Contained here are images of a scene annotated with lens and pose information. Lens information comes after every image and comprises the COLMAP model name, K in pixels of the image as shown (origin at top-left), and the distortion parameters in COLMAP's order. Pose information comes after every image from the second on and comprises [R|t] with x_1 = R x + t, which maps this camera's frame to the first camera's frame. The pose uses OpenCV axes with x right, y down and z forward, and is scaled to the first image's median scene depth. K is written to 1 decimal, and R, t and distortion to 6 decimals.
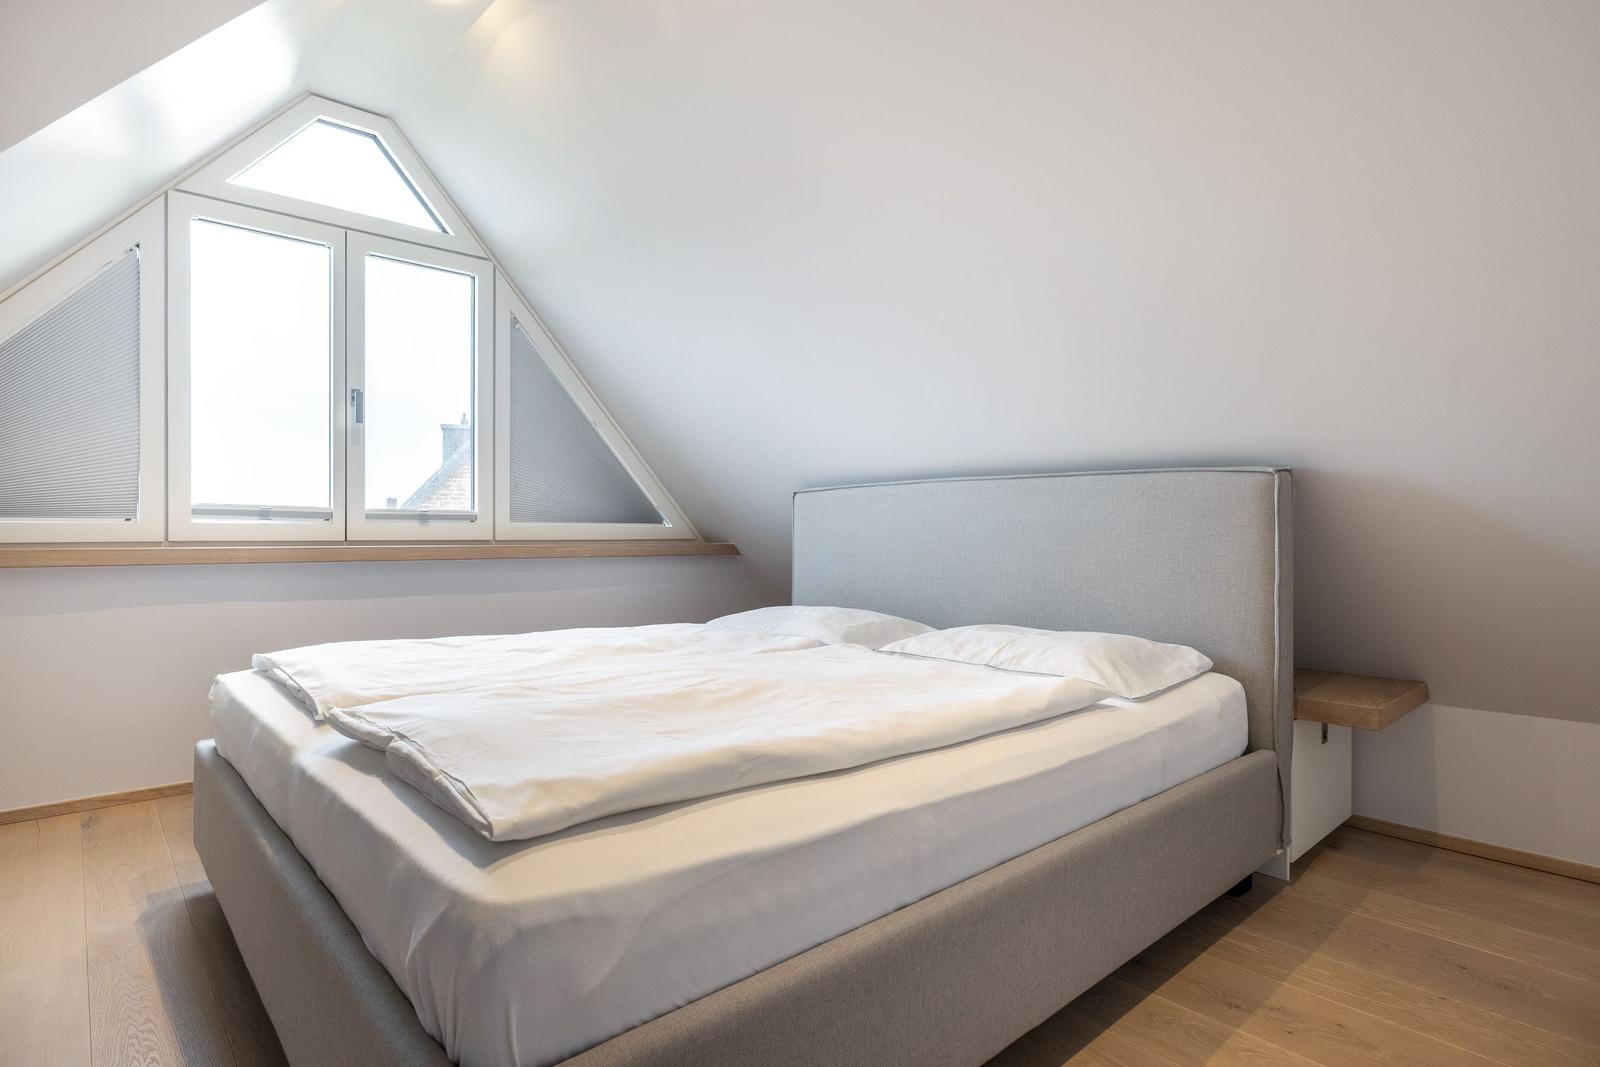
lens RADIAL K [[837.4, 0, 805.6], [0, 837.4, 536.6], [0, 0, 1]] dist [-0.005764, 0.000186]
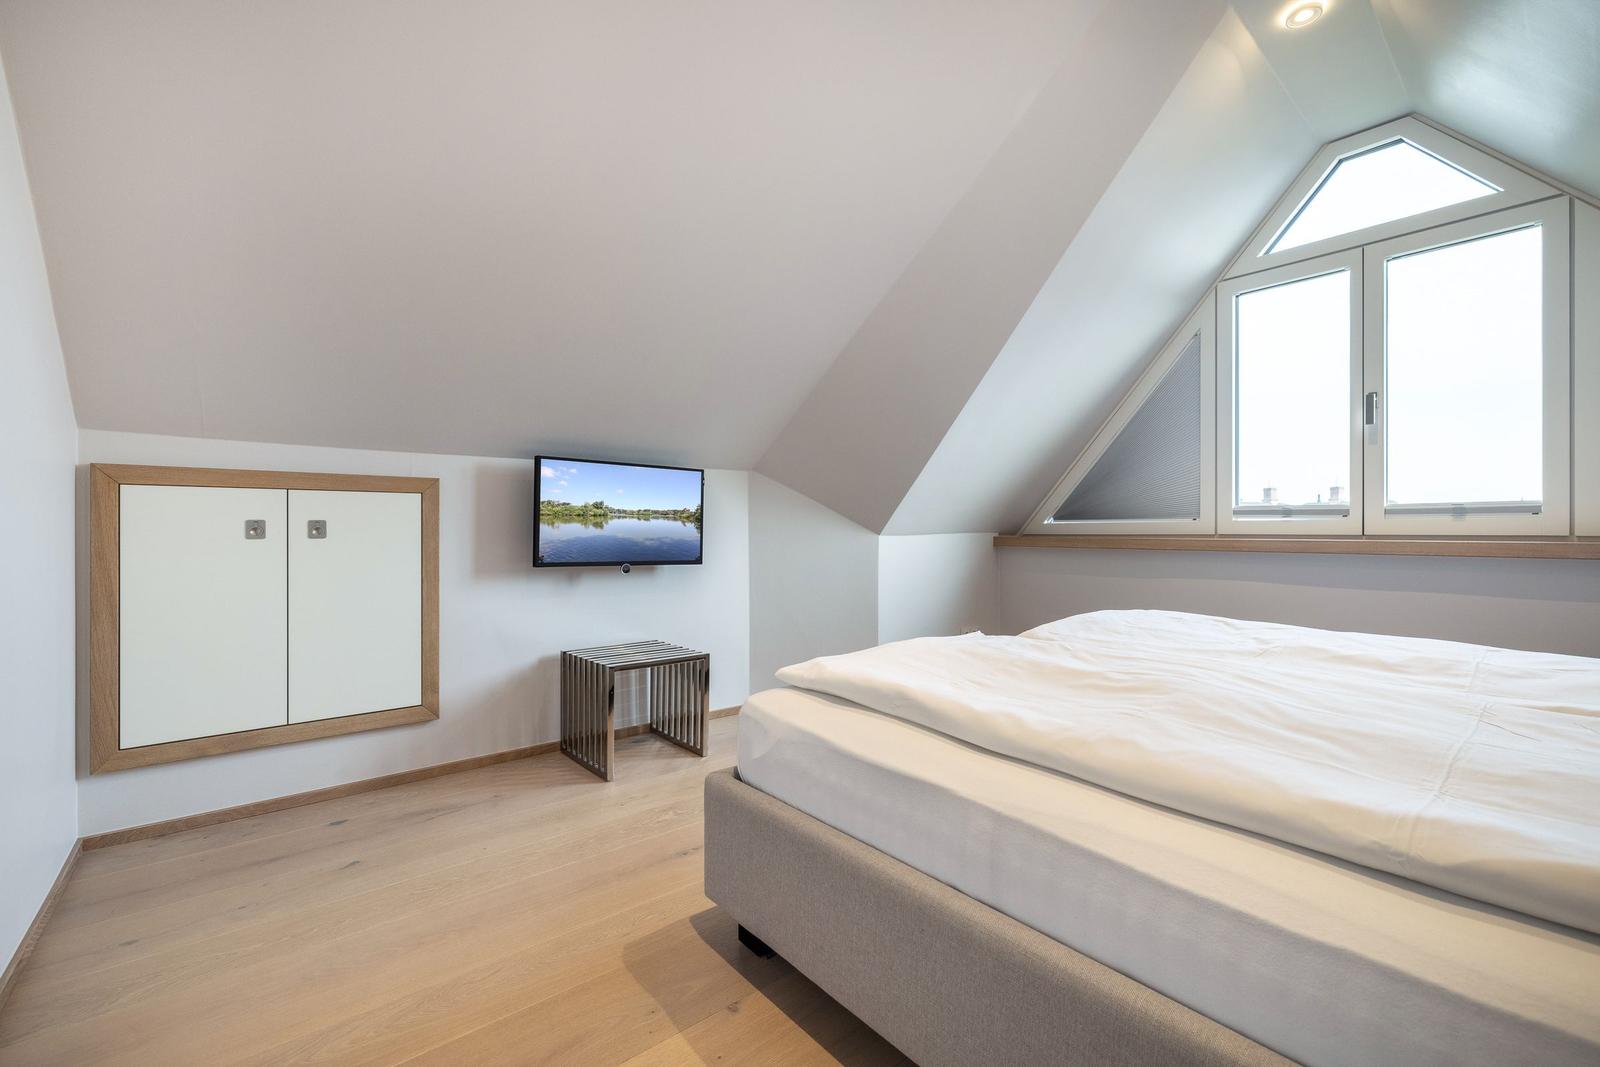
lens RADIAL K [[687.6, 0, 807.0], [0, 687.6, 527.8], [0, 0, 1]] dist [0.003317, 0.000115]
pose [[-0.051704, -0.004018, -0.998654, 0.407847], [-0.001435, 0.999991, -0.003949, 0.000284], [0.998661, 0.001229, -0.051709, 0.358722]]
